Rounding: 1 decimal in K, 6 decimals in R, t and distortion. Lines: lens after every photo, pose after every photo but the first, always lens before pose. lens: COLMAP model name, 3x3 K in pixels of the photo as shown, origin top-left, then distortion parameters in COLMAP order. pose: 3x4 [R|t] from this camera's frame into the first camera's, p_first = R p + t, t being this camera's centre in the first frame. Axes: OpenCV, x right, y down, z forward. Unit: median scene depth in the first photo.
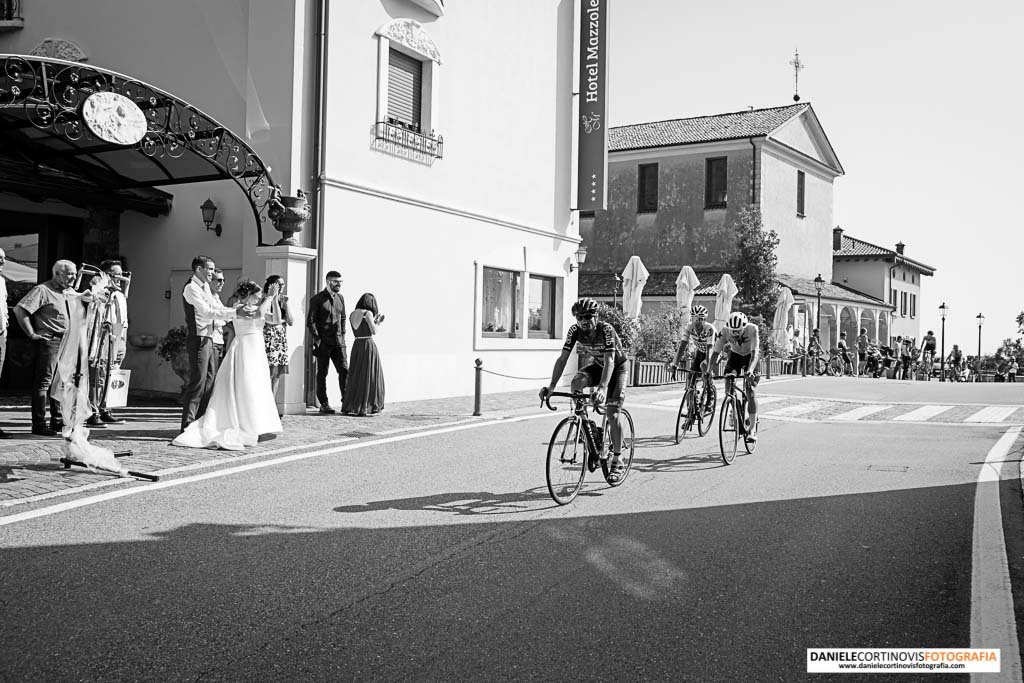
lens RADIAL K [[957.6, 0, 505.0], [0, 957.6, 337.2], [0, 0, 1]] dist [-0.101361, 0.157021]
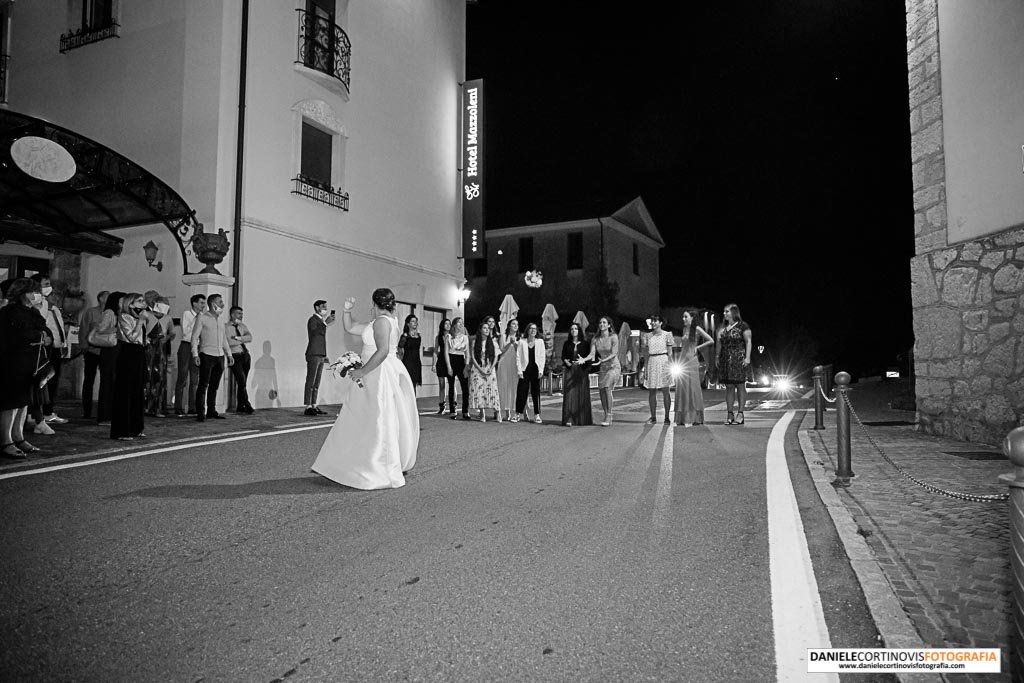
lens RADIAL K [[689.2, 0, 516.6], [0, 689.2, 327.2], [0, 0, 1]] dist [-0.107611, 0.075539]
pose [[0.992352, -0.014835, 0.122544, 0.043272], [0.022604, 0.997804, -0.062257, 0.027414], [-0.121351, 0.064551, 0.990508, 0.093410]]
